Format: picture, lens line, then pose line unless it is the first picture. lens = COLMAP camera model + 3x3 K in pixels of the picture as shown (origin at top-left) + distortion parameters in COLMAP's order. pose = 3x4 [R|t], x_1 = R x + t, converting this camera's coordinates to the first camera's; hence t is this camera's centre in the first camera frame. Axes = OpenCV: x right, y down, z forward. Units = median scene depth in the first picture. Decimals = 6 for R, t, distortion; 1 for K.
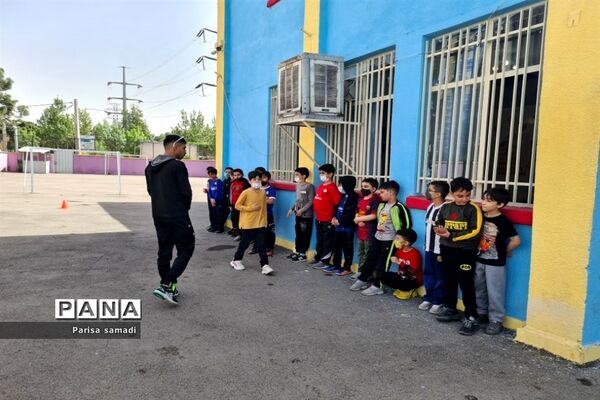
lens RADIAL K [[456.8, 0, 300.0], [0, 456.8, 200.0], [0, 0, 1]] dist [0.004007, 0.000597]
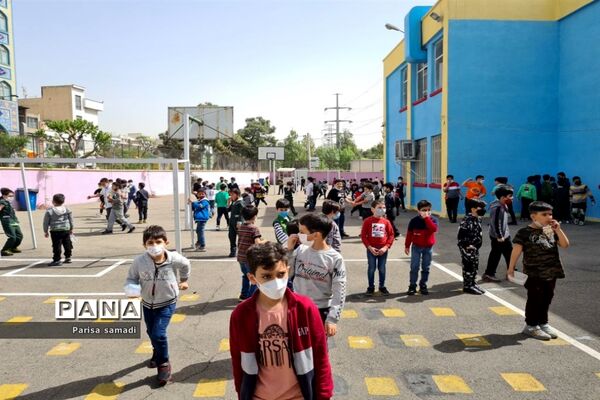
lens RADIAL K [[456.8, 0, 300.0], [0, 456.8, 200.0], [0, 0, 1]] dist [0.004007, 0.000597]
pose [[0.902074, -0.007223, -0.431522, 0.075927], [-0.002774, 0.999742, -0.022533, 0.016518], [0.431573, 0.021524, 0.901821, -0.216278]]
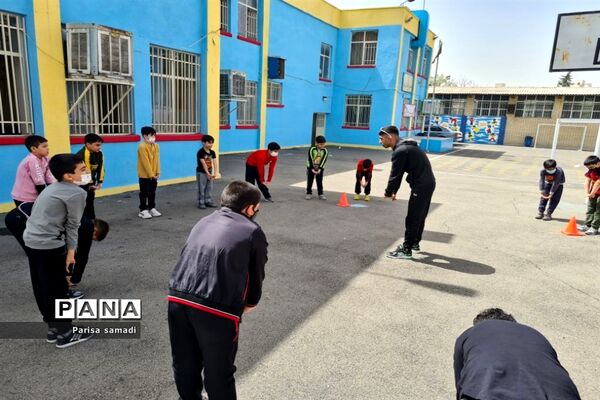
lens RADIAL K [[456.8, 0, 300.0], [0, 456.8, 200.0], [0, 0, 1]] dist [0.004007, 0.000597]
pose [[-0.572733, -0.193684, 0.796532, -0.137898], [0.005700, 0.970722, 0.240138, -0.016710], [-0.819722, 0.142076, -0.554861, 0.138492]]
